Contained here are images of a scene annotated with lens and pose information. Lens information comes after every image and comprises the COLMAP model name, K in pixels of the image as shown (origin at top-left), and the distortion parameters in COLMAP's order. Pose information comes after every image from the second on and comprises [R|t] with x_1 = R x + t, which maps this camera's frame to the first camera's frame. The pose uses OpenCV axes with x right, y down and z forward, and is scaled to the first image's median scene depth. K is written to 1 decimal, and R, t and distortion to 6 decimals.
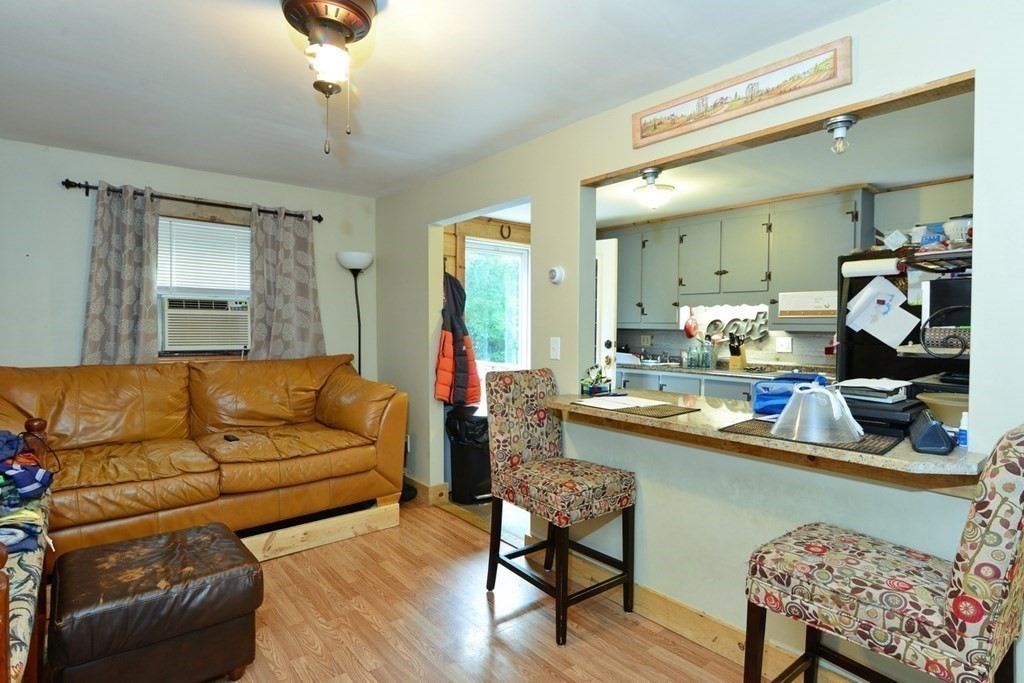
lens RADIAL K [[527.9, 0, 515.8], [0, 527.9, 340.1], [0, 0, 1]] dist [-0.013357, 0.000330]
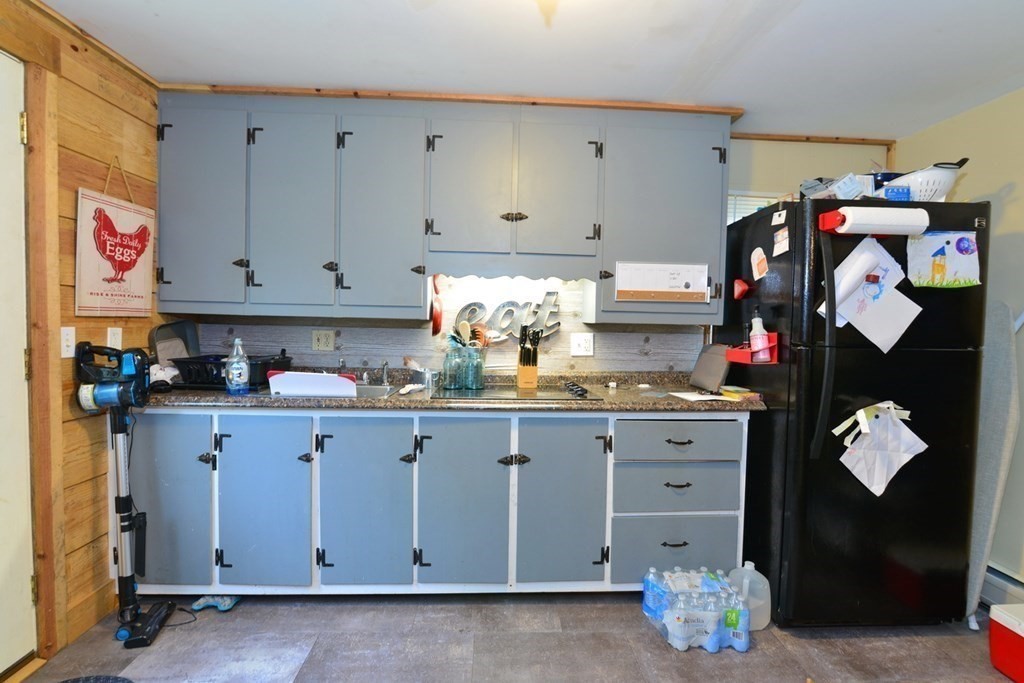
lens RADIAL K [[469.7, 0, 516.0], [0, 469.7, 336.1], [0, 0, 1]] dist [-0.016301, -0.000467]
pose [[0.602053, -0.021973, 0.798153, -0.004650], [0.008248, 0.999739, 0.021302, -0.024278], [-0.798413, -0.006242, 0.602077, 1.201609]]
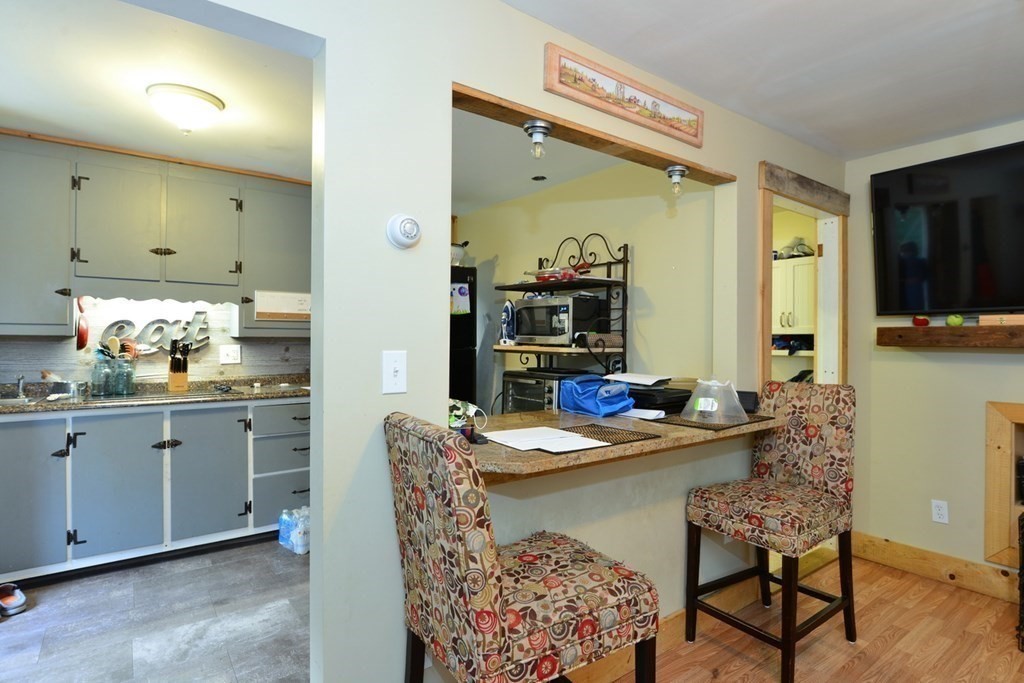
lens RADIAL K [[527.9, 0, 515.8], [0, 527.9, 340.1], [0, 0, 1]] dist [-0.013357, 0.000330]
pose [[0.054682, -0.011474, 0.998438, -0.445714], [0.022122, 0.999702, 0.010276, -0.018981], [-0.998259, 0.021526, 0.054920, 0.875580]]
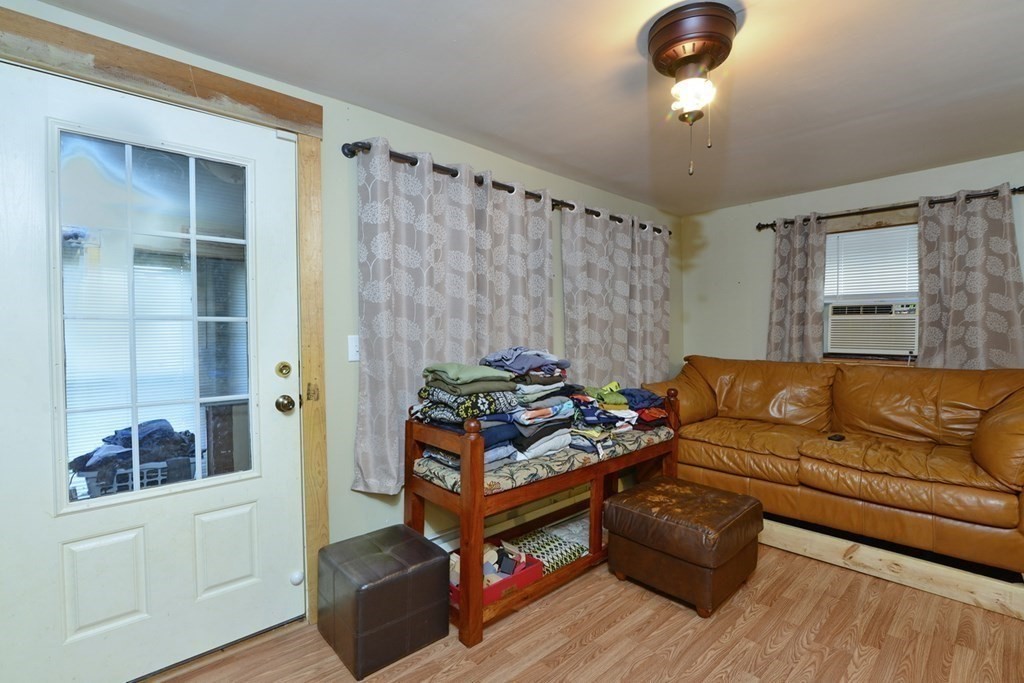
lens RADIAL K [[469.7, 0, 516.0], [0, 469.7, 336.1], [0, 0, 1]] dist [-0.016301, -0.000467]
pose [[0.051419, 0.008630, -0.998640, 0.290343], [-0.023033, 0.999707, 0.007453, -0.006337], [0.998412, 0.022618, 0.051602, 0.265666]]
